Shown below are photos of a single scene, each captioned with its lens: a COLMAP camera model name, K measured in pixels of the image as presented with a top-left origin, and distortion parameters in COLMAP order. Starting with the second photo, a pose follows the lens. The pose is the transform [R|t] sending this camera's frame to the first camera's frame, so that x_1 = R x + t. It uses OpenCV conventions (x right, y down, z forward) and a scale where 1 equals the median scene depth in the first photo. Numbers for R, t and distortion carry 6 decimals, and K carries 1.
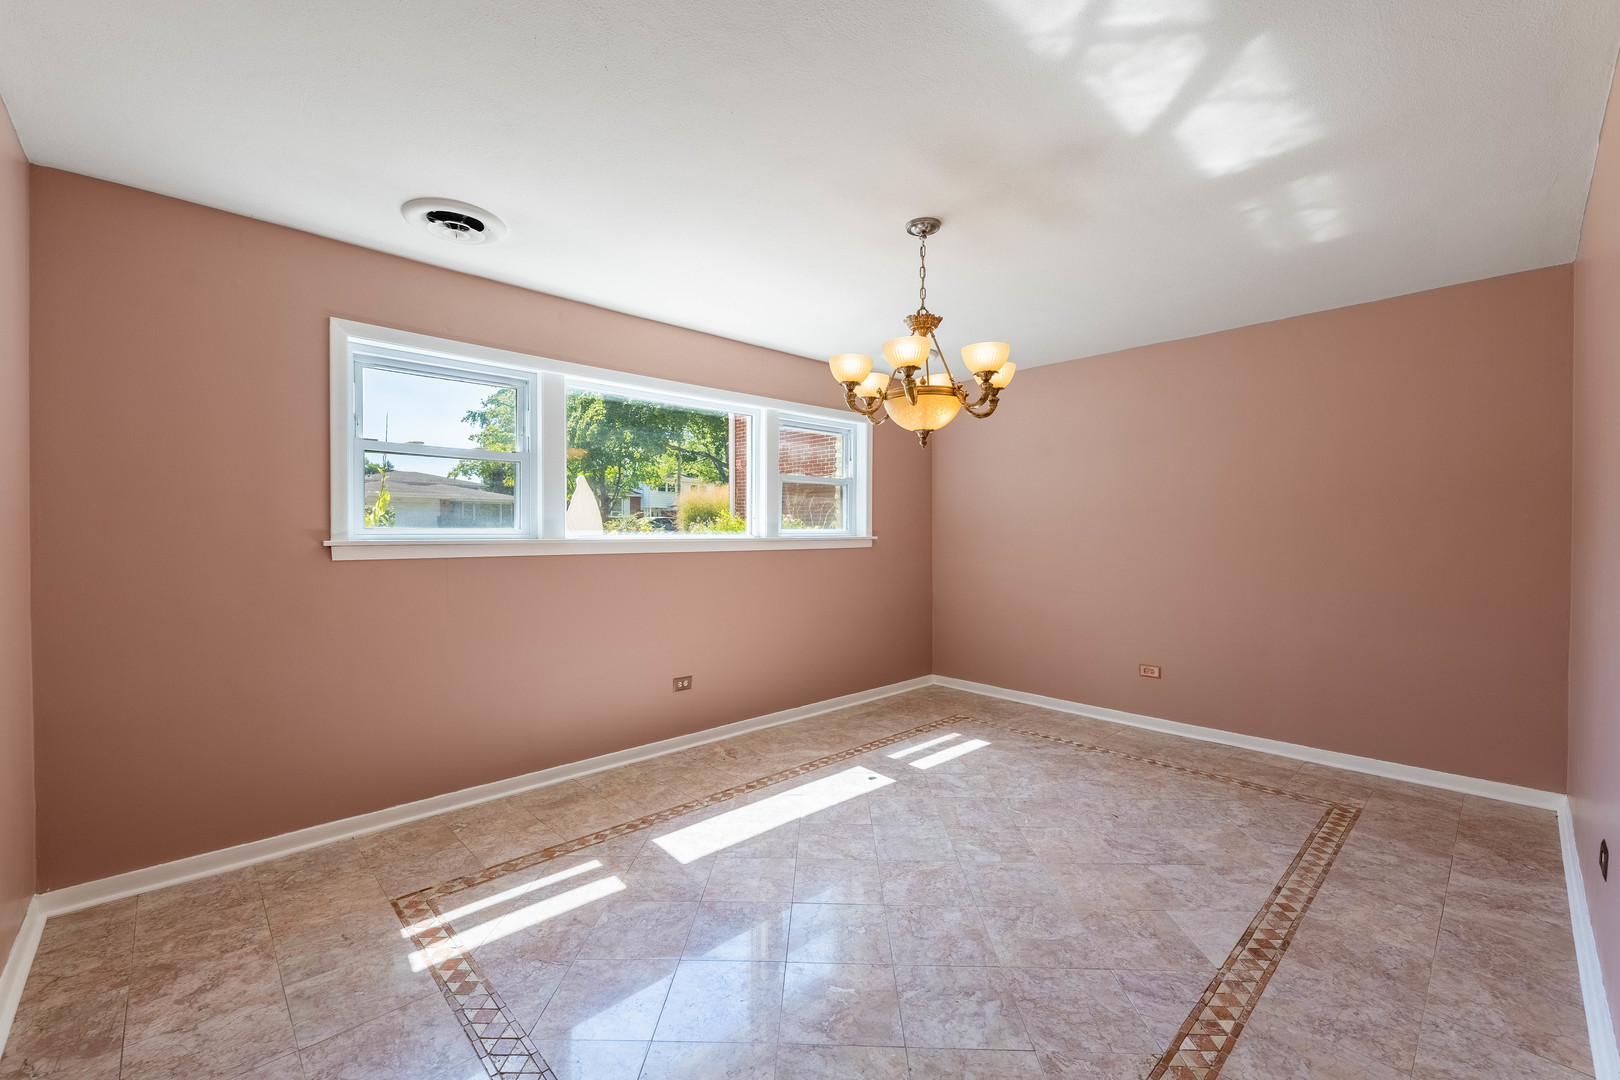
lens RADIAL K [[662.6, 0, 816.1], [0, 662.6, 537.6], [0, 0, 1]] dist [0.004327, -0.001723]
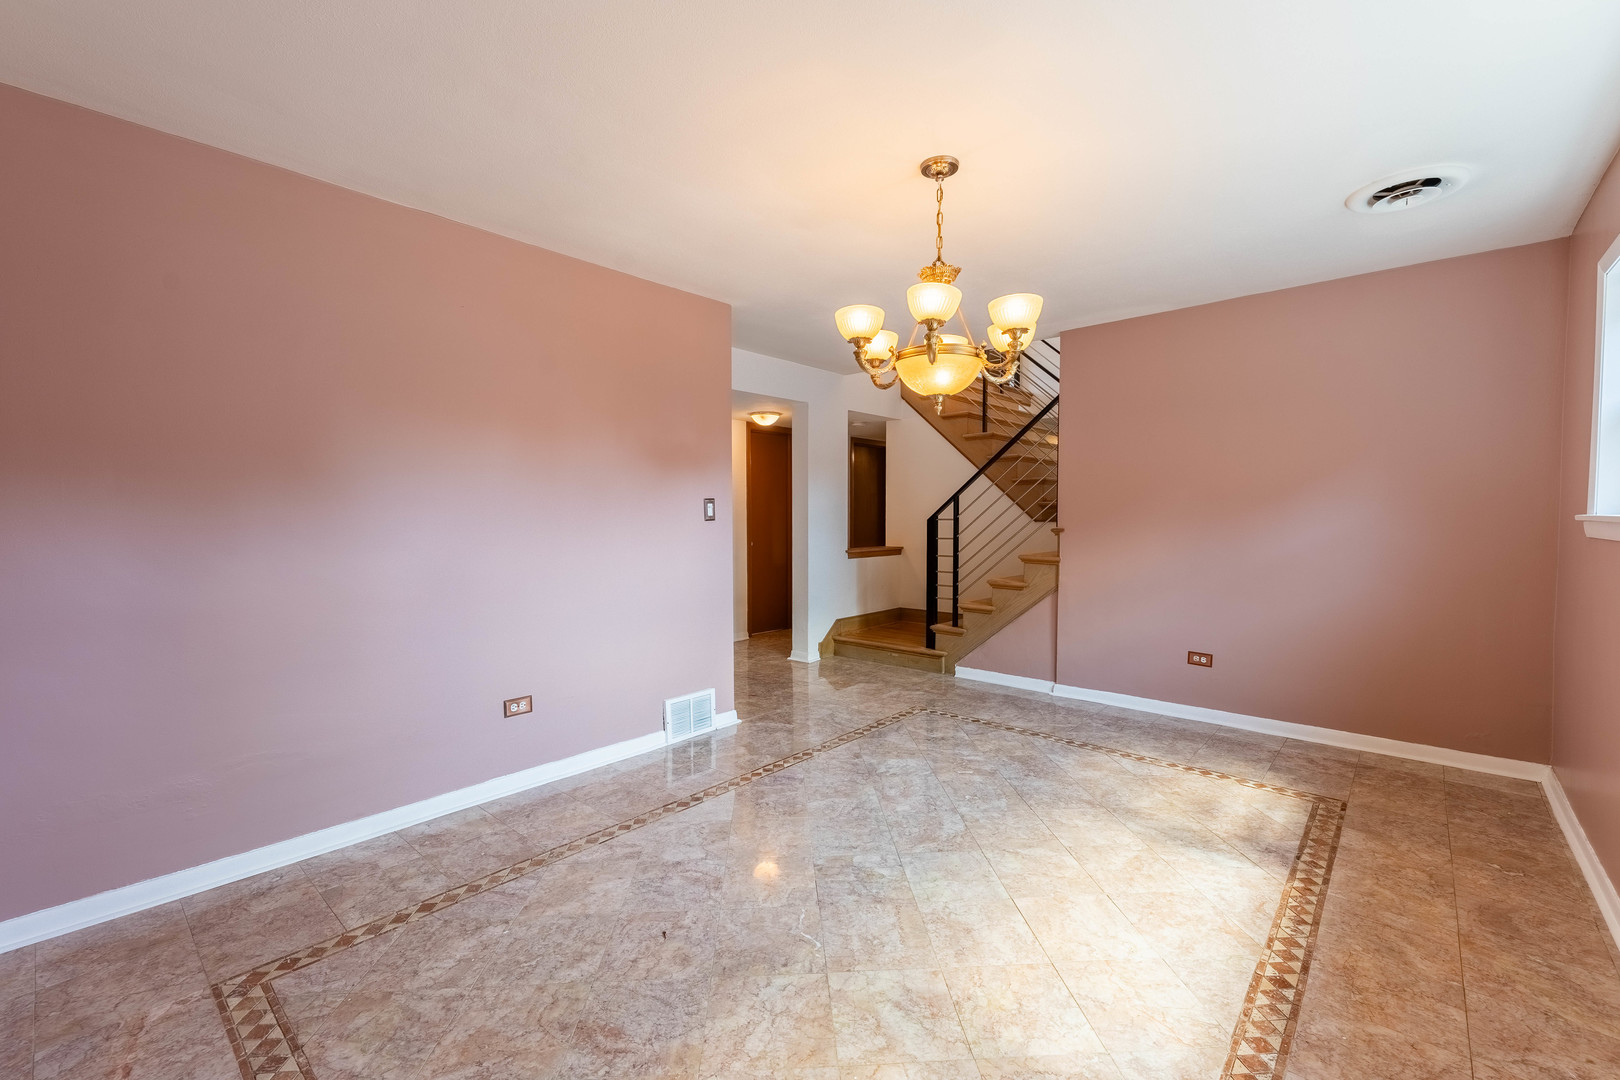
lens RADIAL K [[662.6, 0, 806.1], [0, 662.6, 535.9], [0, 0, 1]] dist [0.004327, -0.001723]
pose [[-0.997777, 0.005774, -0.066391, 0.411405], [0.003117, 0.999193, 0.040052, -0.007436], [0.066568, 0.039756, -0.996990, 1.943487]]
